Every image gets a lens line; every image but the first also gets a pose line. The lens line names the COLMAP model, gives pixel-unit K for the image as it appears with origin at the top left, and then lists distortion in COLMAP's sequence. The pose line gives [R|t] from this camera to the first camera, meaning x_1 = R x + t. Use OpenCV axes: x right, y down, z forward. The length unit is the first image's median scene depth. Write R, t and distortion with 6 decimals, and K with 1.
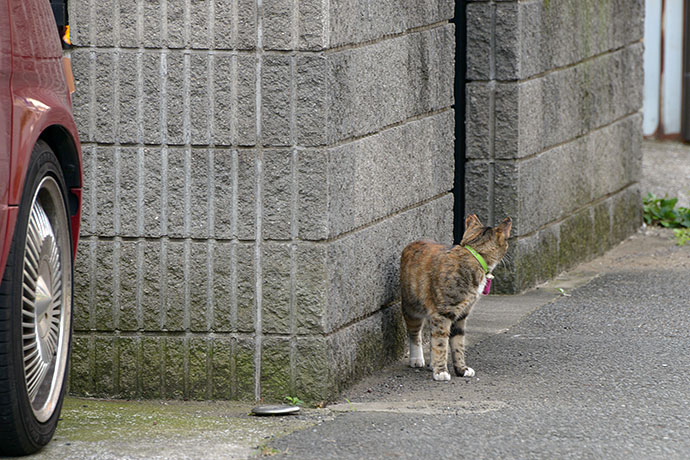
lens RADIAL K [[5174.4, 0, 374.2], [0, 5174.4, 232.0], [0, 0, 1]] dist [2.328153, -30.606063]
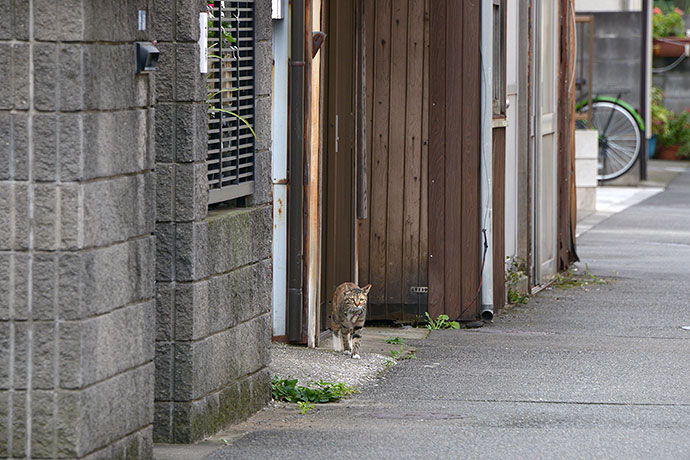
lens RADIAL K [[5174.4, 0, 374.2], [0, 5174.4, 232.0], [0, 0, 1]] dist [2.328153, -30.606063]
pose [[0.995027, 0.002101, 0.099583, -0.067737], [0.002997, 0.998693, -0.051017, 0.030184], [-0.099560, 0.051062, 0.993721, -0.372526]]
